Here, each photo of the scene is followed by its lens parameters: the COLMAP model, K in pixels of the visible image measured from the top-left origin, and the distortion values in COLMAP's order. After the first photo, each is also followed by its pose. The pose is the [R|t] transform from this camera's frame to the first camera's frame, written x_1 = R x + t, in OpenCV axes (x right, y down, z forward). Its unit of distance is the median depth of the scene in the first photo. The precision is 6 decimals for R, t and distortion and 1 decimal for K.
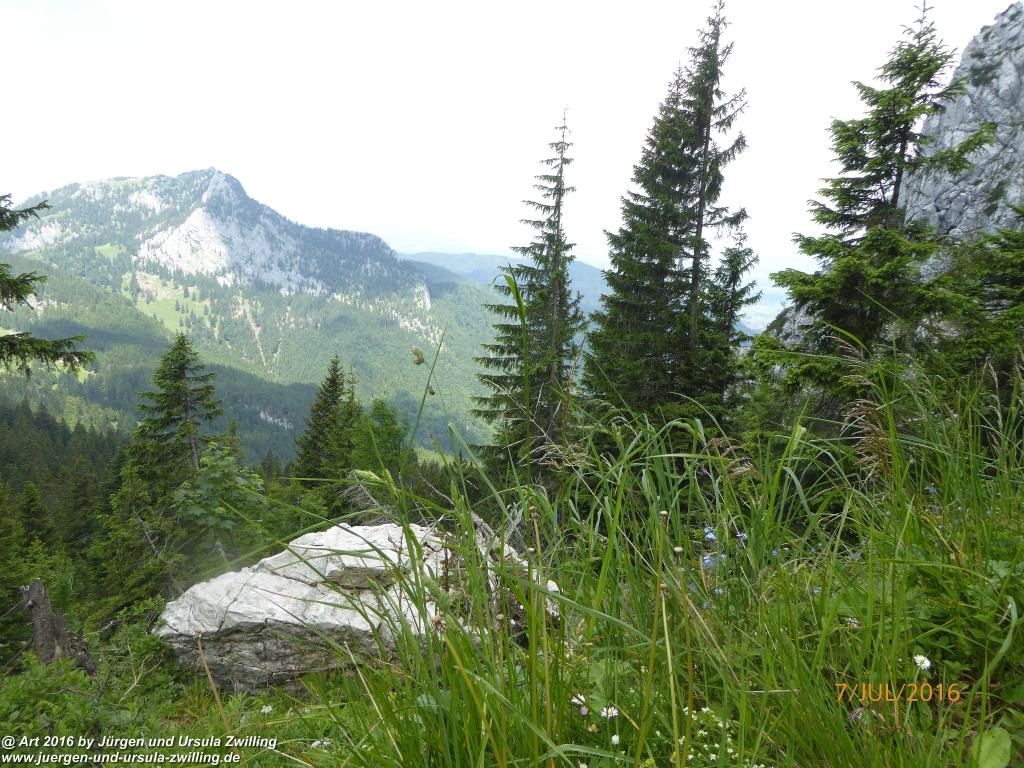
lens RADIAL K [[741.1, 0, 512.9], [0, 741.1, 374.2], [0, 0, 1]] dist [-0.020629, 0.002403]
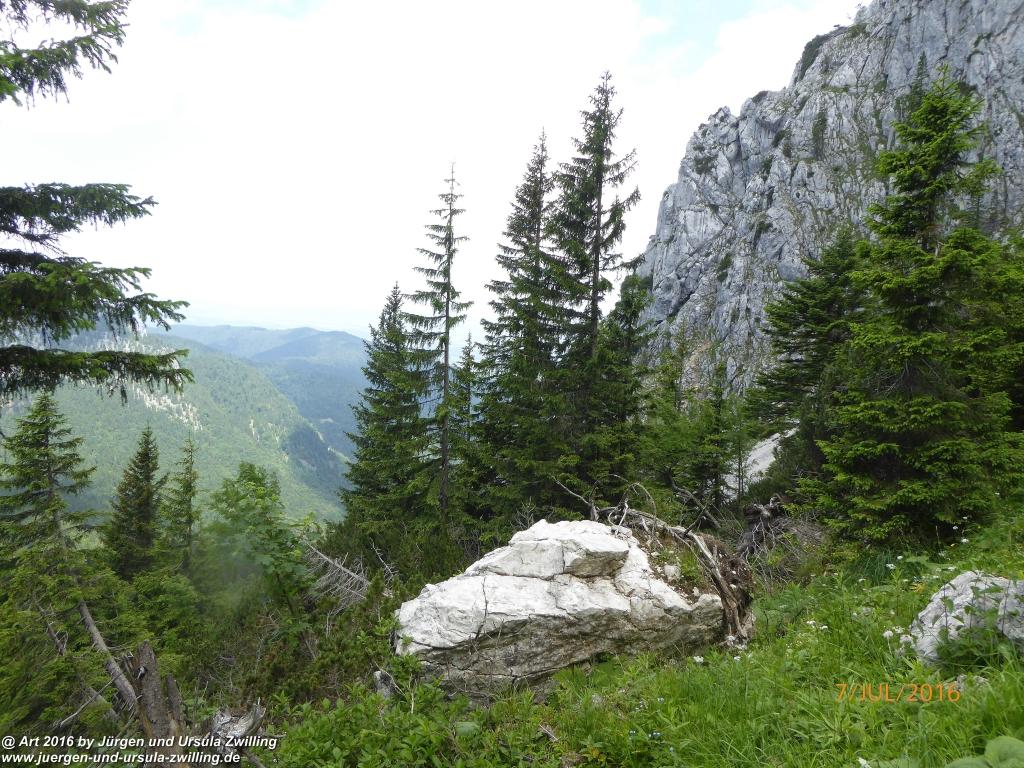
lens RADIAL K [[739.1, 0, 512.0], [0, 739.1, 384.0], [0, 0, 1]] dist [-0.001867, -0.021480]
pose [[0.945386, -0.040437, 0.323435, -0.198146], [0.066963, 0.995204, -0.071307, 0.030297], [-0.319000, 0.089071, 0.943560, 0.022464]]
